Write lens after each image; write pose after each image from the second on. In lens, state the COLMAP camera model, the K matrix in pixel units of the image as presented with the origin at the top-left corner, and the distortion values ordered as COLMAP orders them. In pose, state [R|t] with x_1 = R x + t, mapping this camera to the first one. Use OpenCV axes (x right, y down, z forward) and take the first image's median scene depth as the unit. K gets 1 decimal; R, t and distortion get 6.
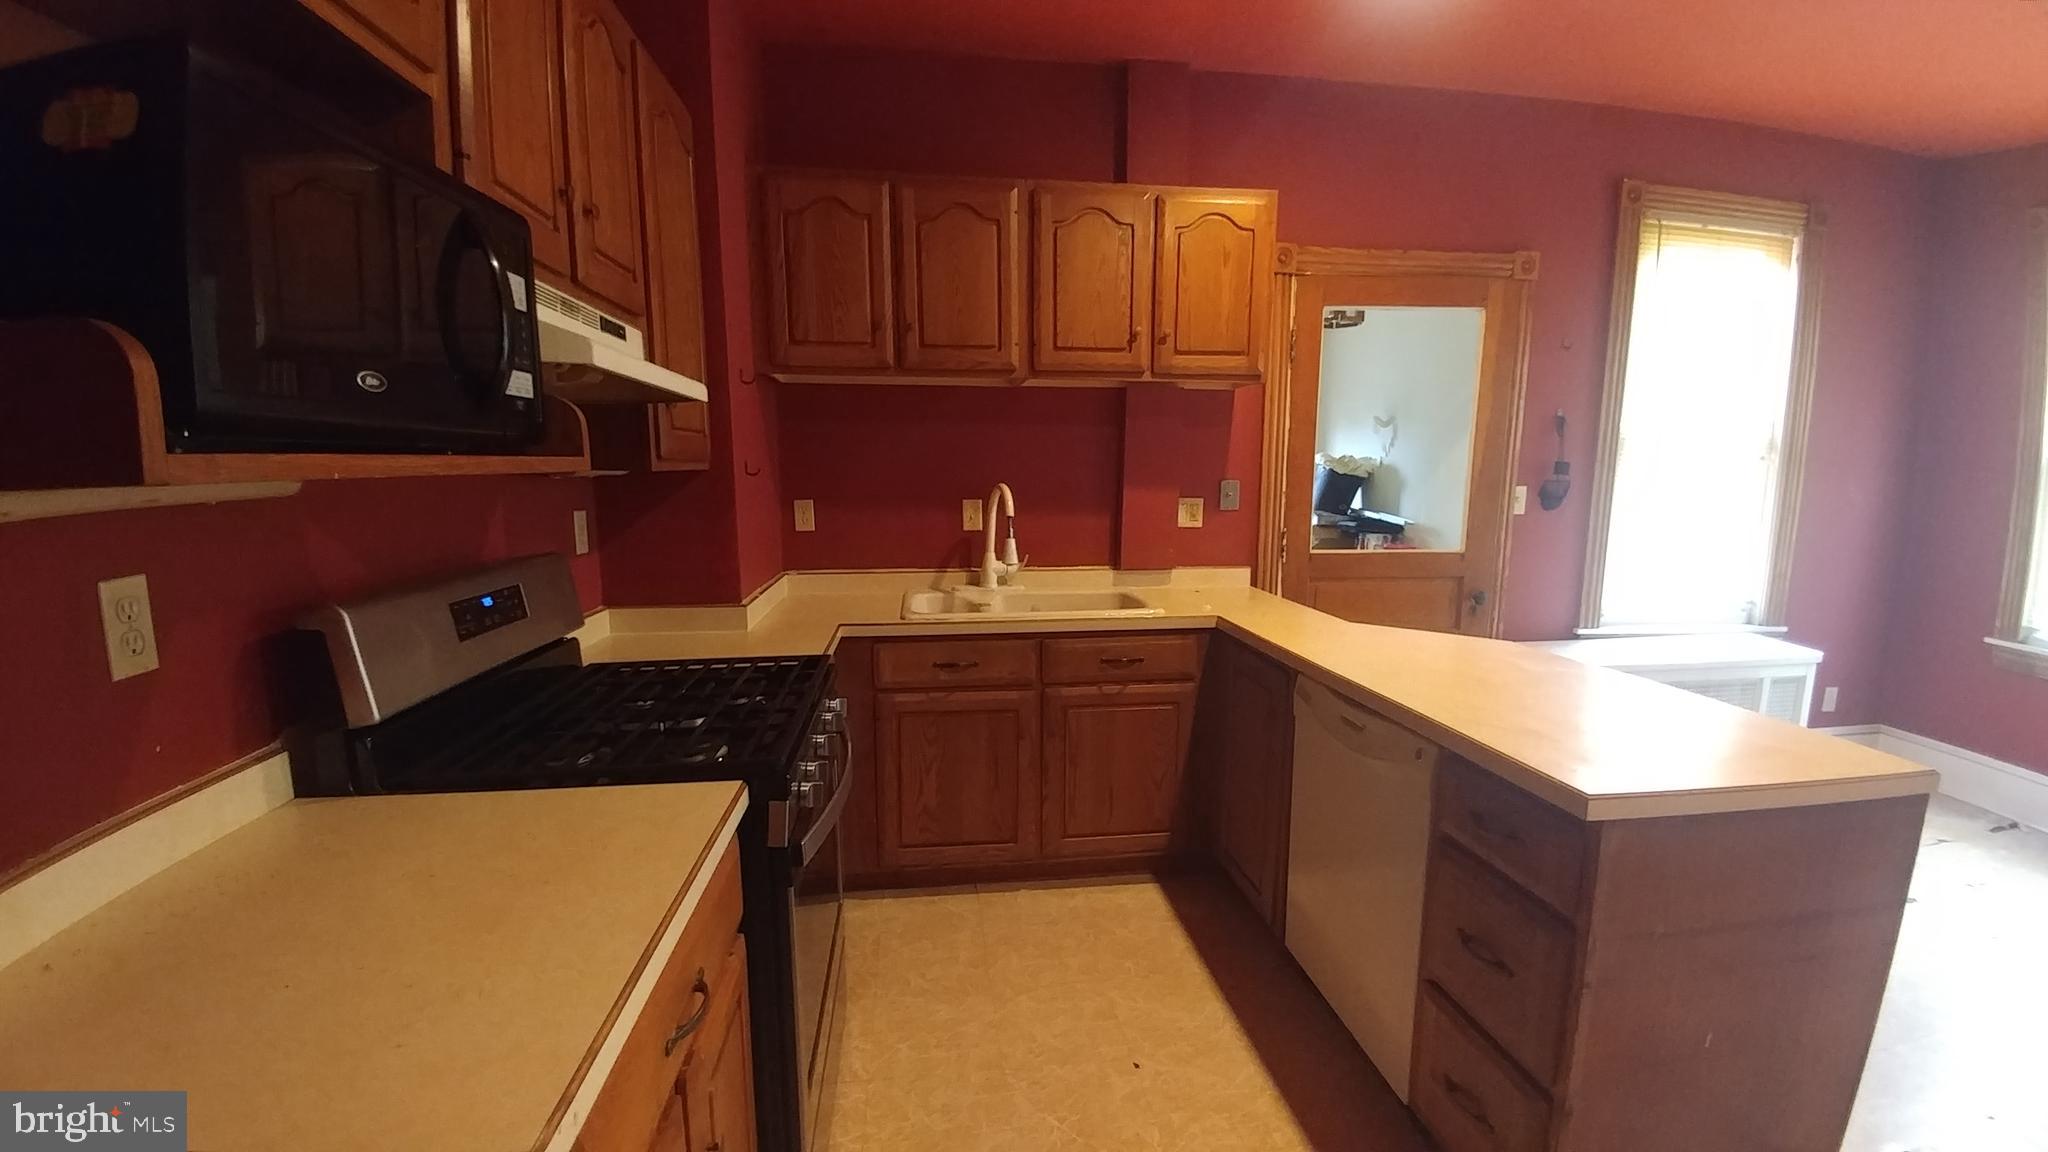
lens RADIAL K [[831.8, 0, 1024.0], [0, 831.8, 576.0], [0, 0, 1]] dist [0.033899, -0.045407]
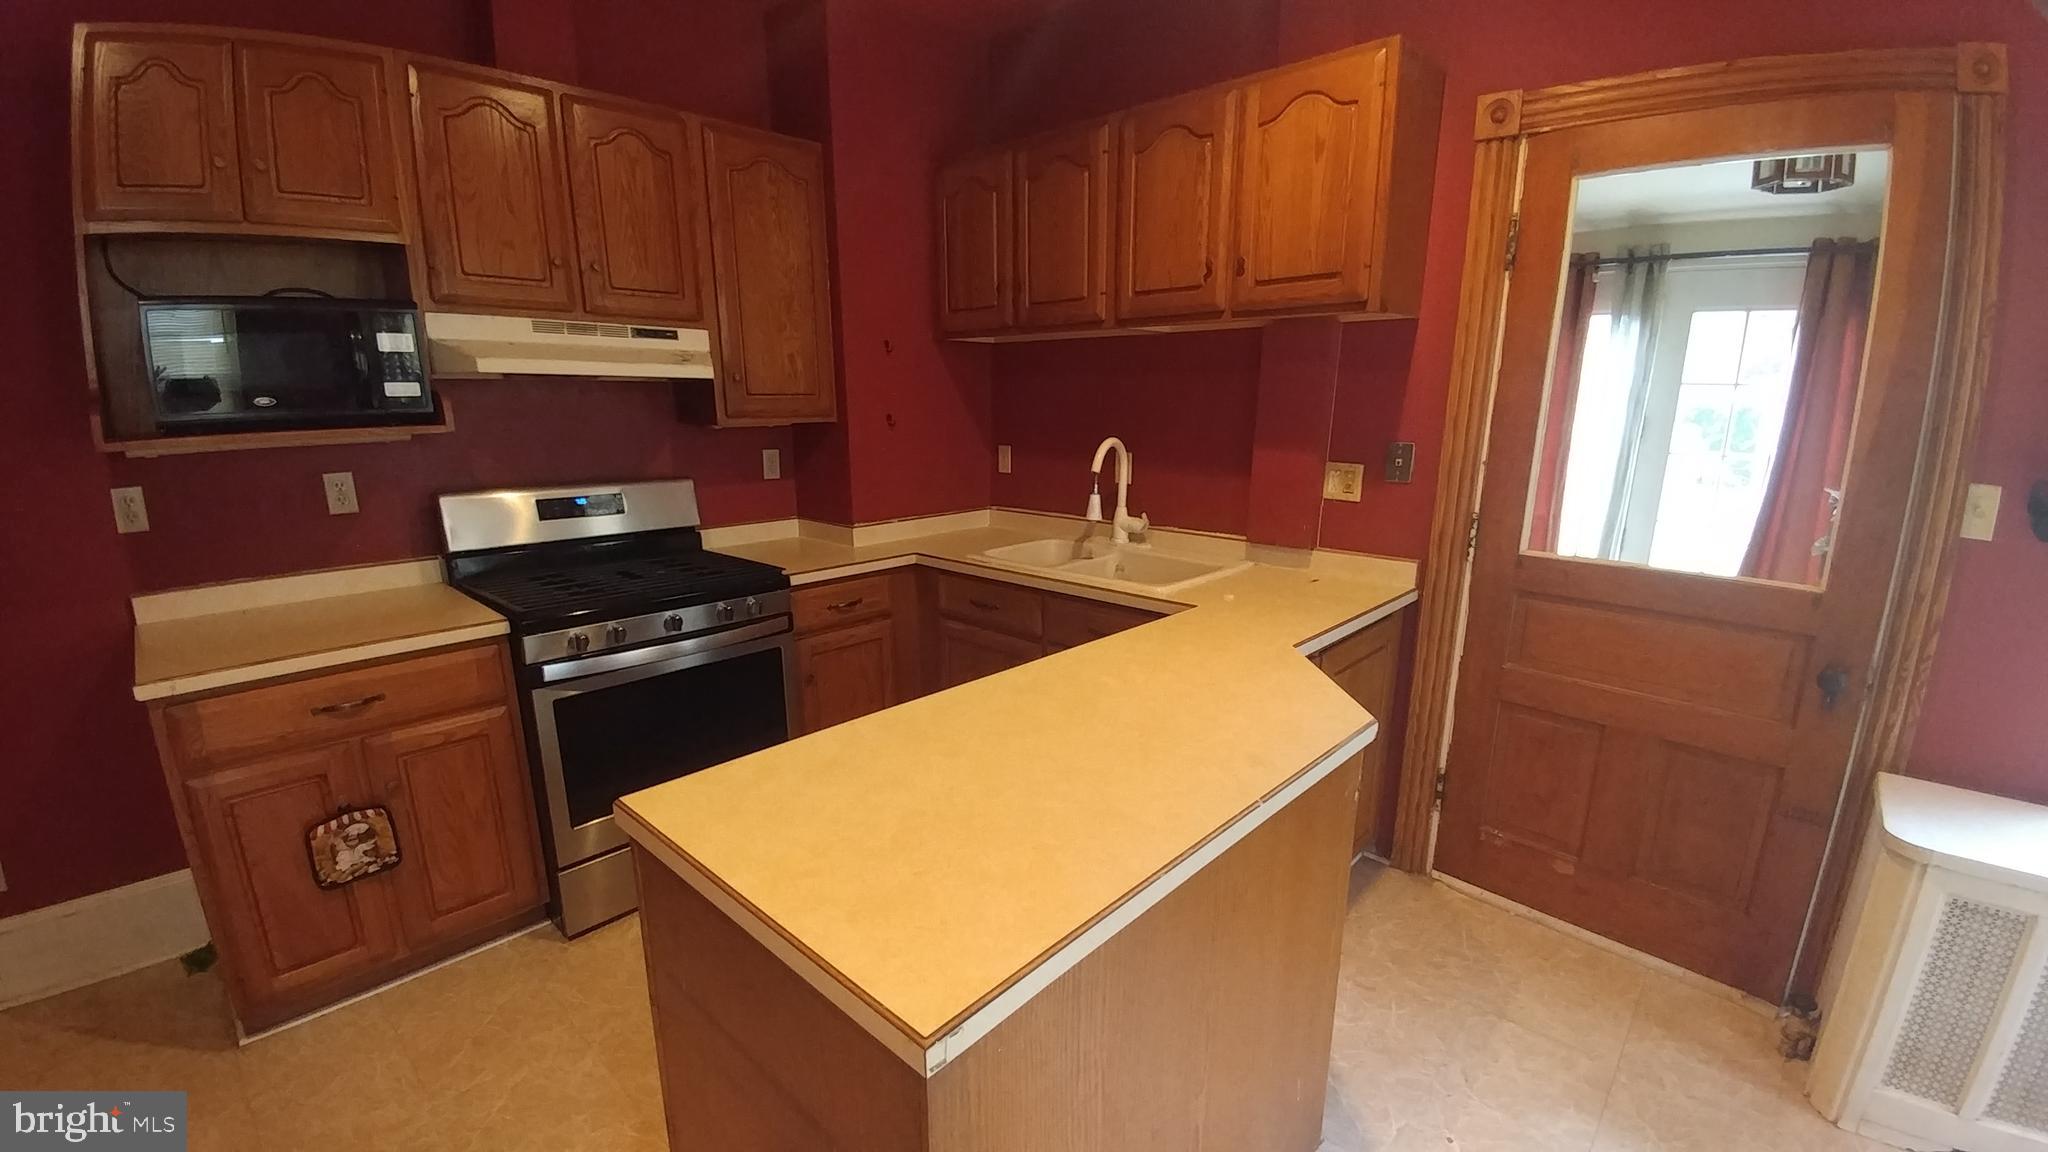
lens RADIAL K [[831.8, 0, 1024.0], [0, 831.8, 576.0], [0, 0, 1]] dist [0.033899, -0.045407]
pose [[0.644077, 0.159068, -0.748239, 0.704472], [-0.097142, 0.987230, 0.126256, -0.068014], [0.758767, -0.008633, 0.651304, 0.299692]]
